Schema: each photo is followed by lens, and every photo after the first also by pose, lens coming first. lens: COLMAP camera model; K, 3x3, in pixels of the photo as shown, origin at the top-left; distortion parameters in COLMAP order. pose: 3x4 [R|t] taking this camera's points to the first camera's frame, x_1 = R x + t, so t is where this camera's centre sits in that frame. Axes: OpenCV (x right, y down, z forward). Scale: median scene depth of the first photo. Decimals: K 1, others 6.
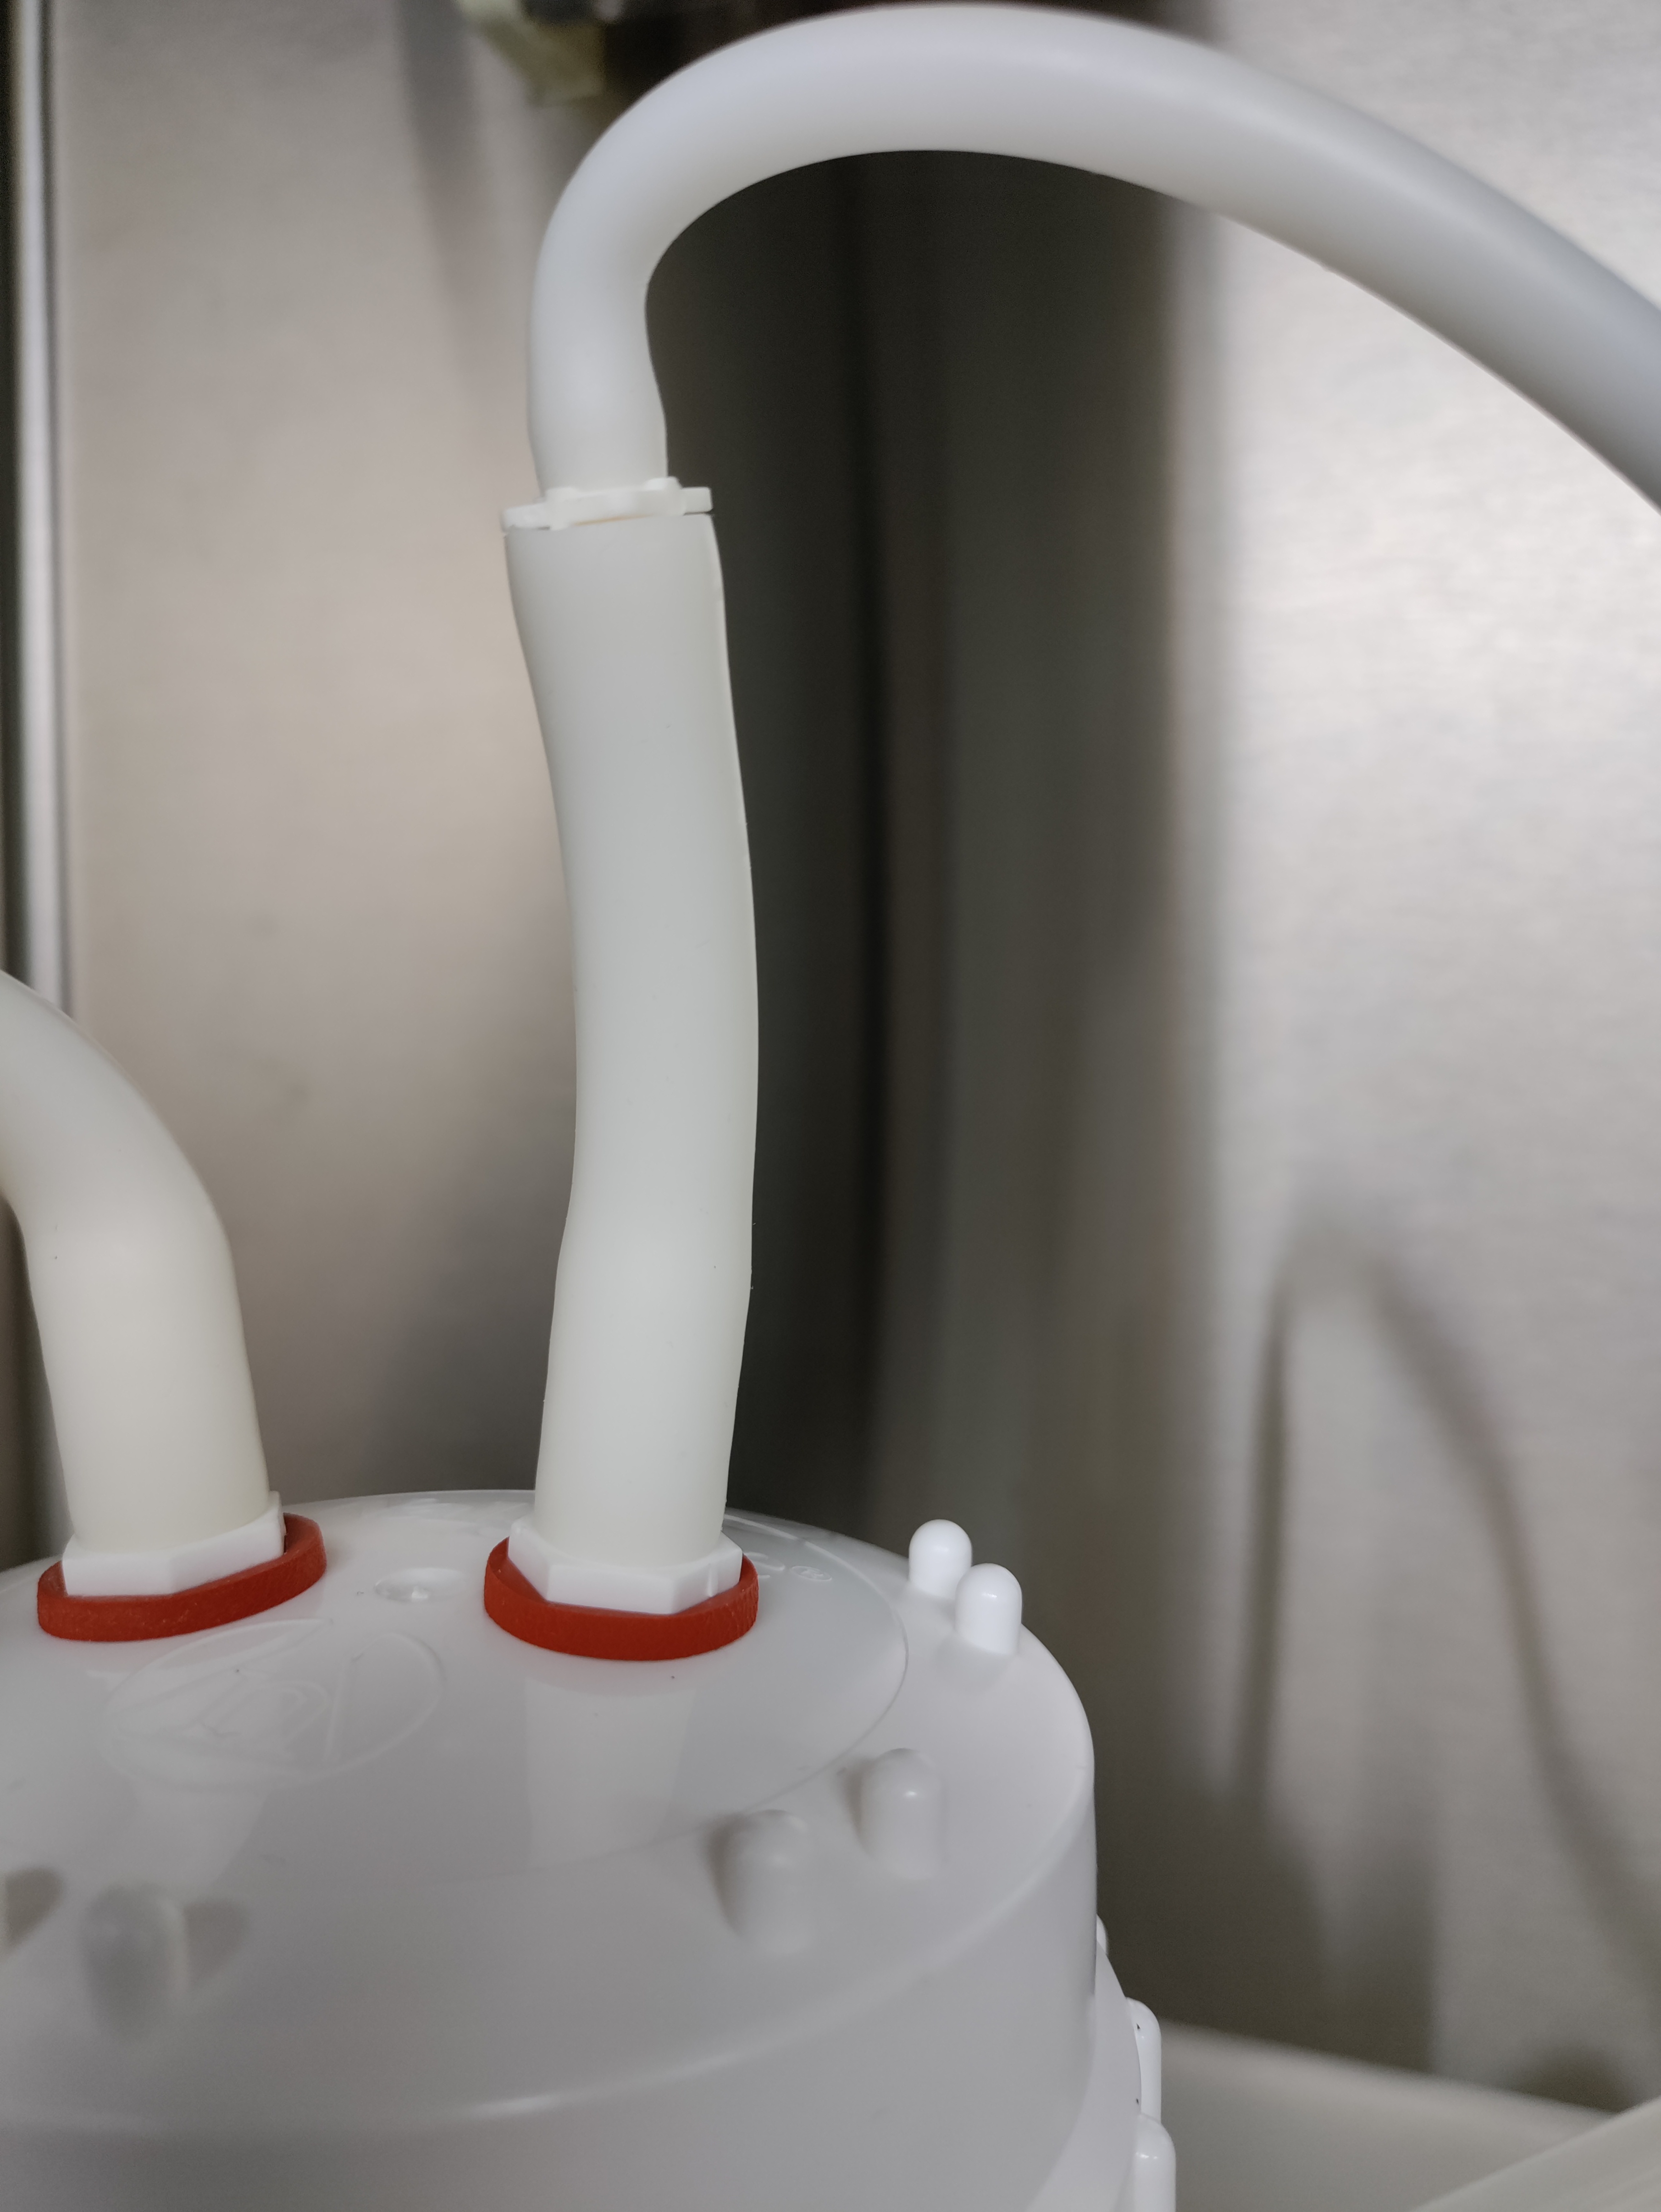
lens RADIAL K [[1565.0, 0, 850.3], [0, 1565.0, 1110.8], [0, 0, 1]] dist [0.033540, 0.001054]
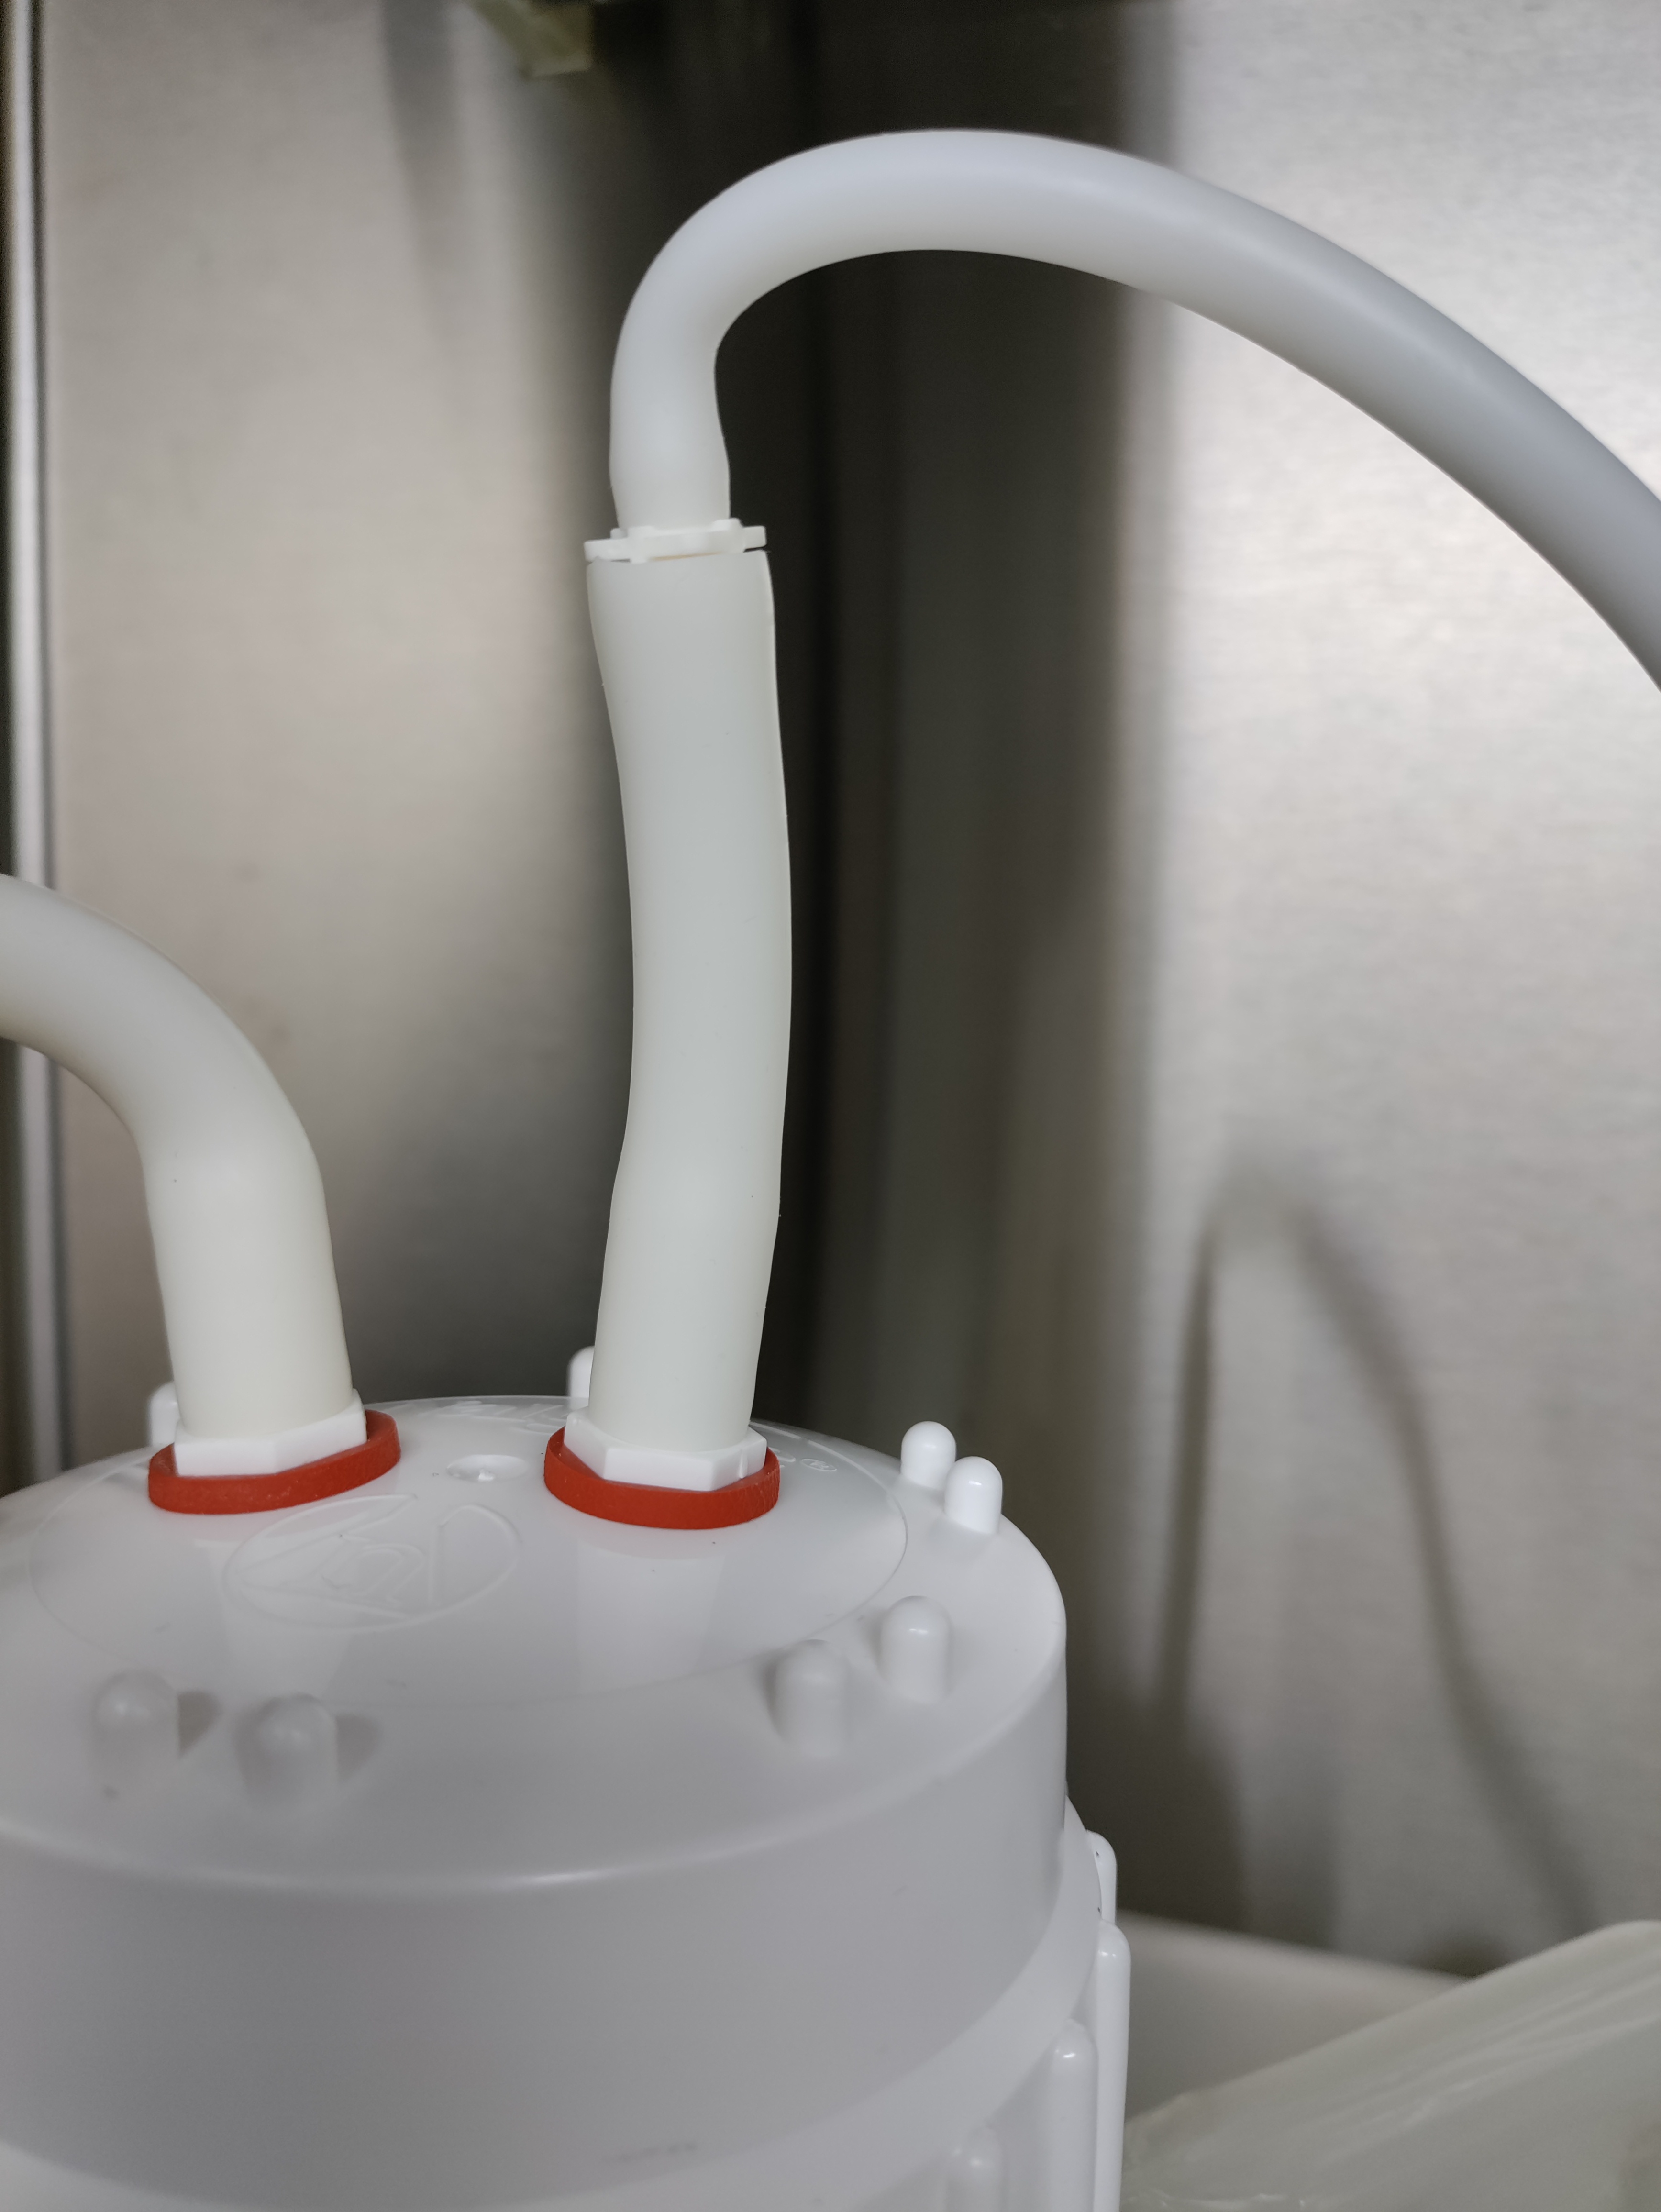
lens RADIAL K [[1505.2, 0, 830.5], [0, 1505.2, 1106.0], [0, 0, 1]] dist [0.075833, -0.033802]
pose [[0.999670, 0.014940, 0.020875, -0.041696], [-0.015564, 0.999427, 0.030062, -0.003507], [-0.020414, -0.030377, 0.999330, -0.103794]]
